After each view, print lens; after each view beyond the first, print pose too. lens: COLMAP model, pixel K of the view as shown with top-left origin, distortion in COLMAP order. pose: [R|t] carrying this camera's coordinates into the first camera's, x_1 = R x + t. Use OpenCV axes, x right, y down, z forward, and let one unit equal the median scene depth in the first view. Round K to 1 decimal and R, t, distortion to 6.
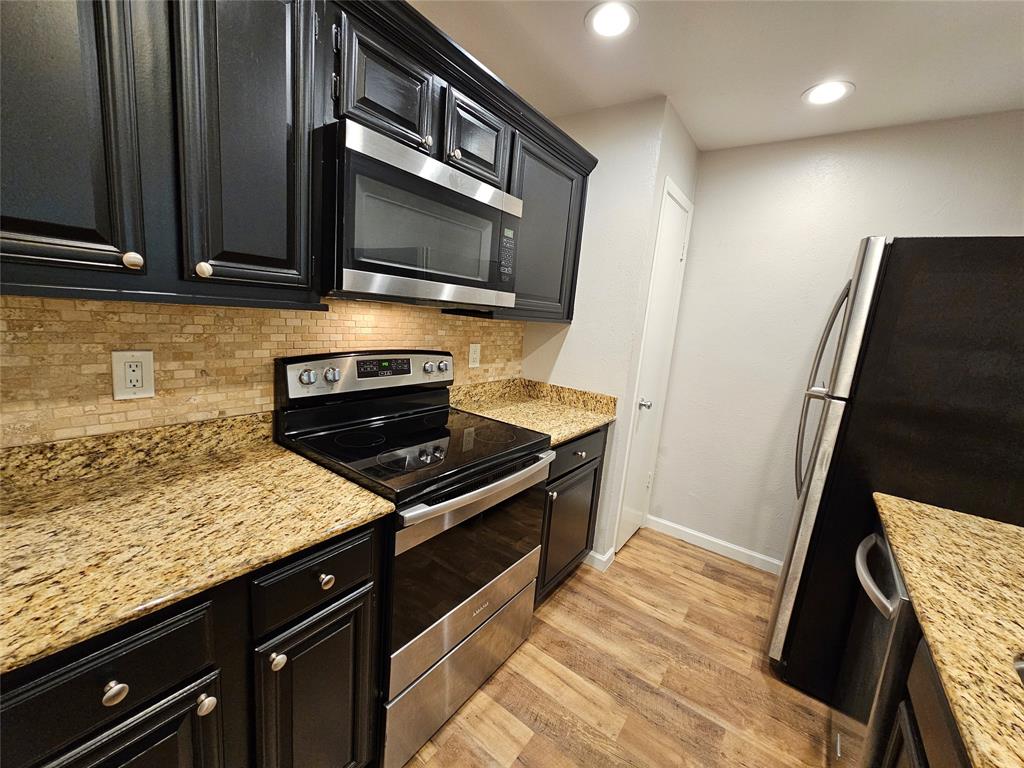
lens RADIAL K [[418.8, 0, 517.6], [0, 418.8, 381.9], [0, 0, 1]] dist [-0.000771, -0.000123]
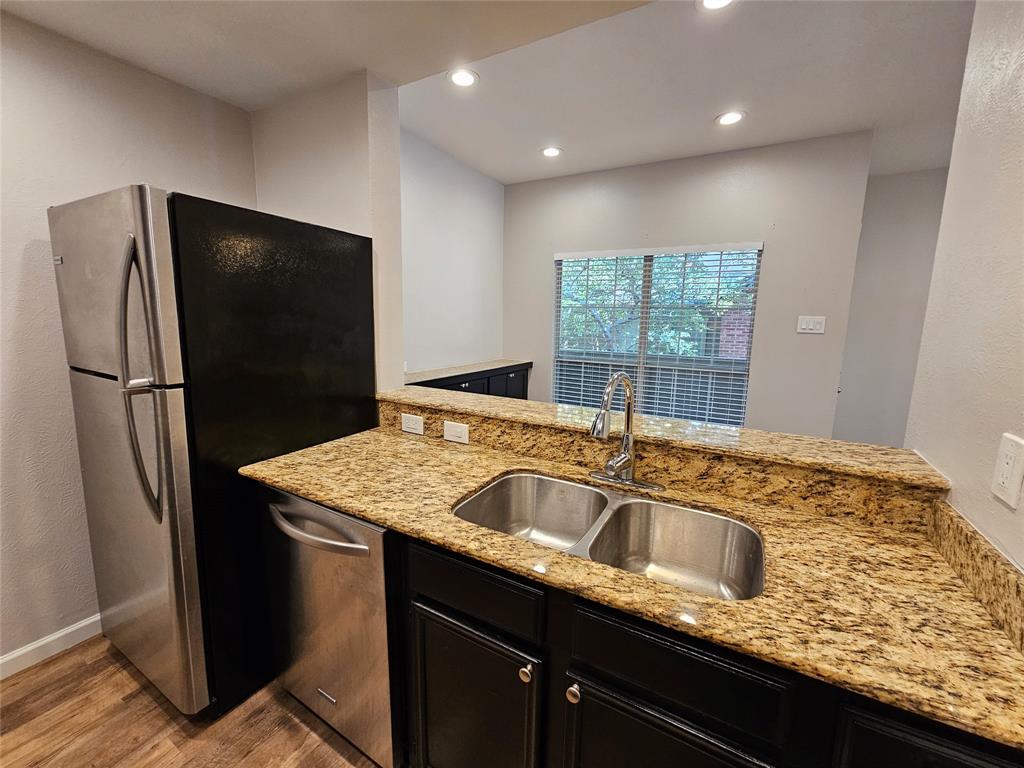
lens RADIAL K [[418.8, 0, 517.6], [0, 418.8, 381.9], [0, 0, 1]] dist [-0.000771, -0.000123]
pose [[-0.106608, -0.246836, 0.963175, -0.090949], [0.141287, 0.955106, 0.260406, -0.082574], [-0.984212, 0.163846, -0.066948, 0.366899]]
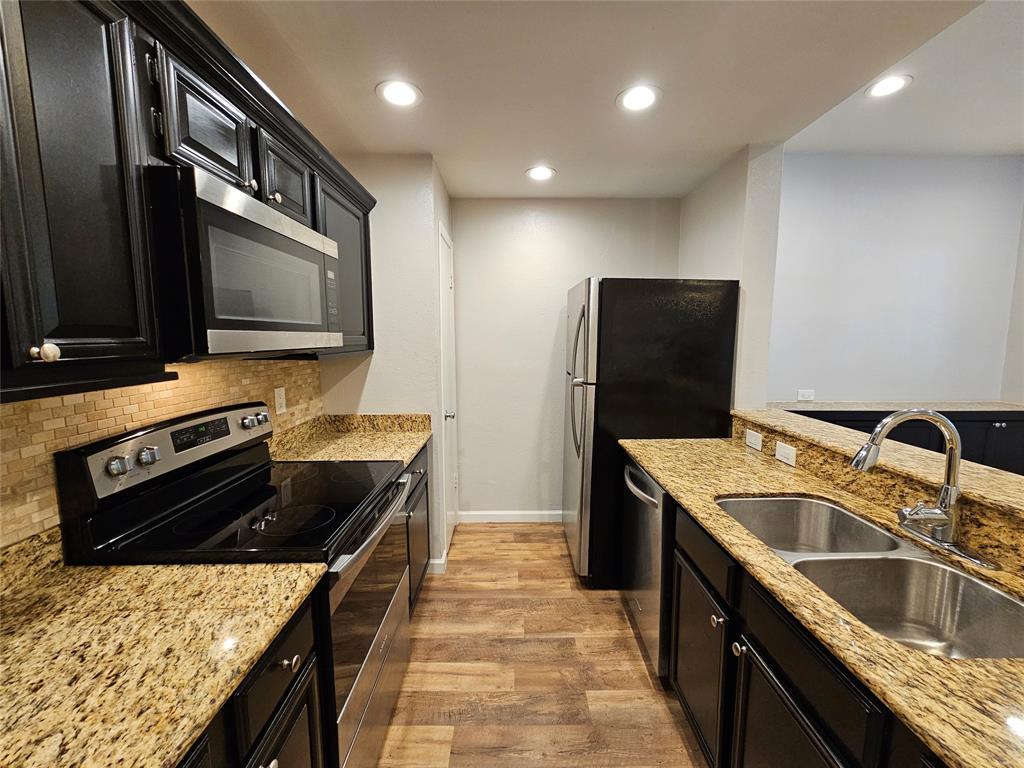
lens RADIAL K [[418.8, 0, 517.6], [0, 418.8, 381.9], [0, 0, 1]] dist [-0.000771, -0.000123]
pose [[0.800281, -0.156032, 0.578968, -0.286864], [0.173883, 0.984450, 0.024959, -0.047920], [-0.573860, 0.080698, 0.814968, -0.061259]]
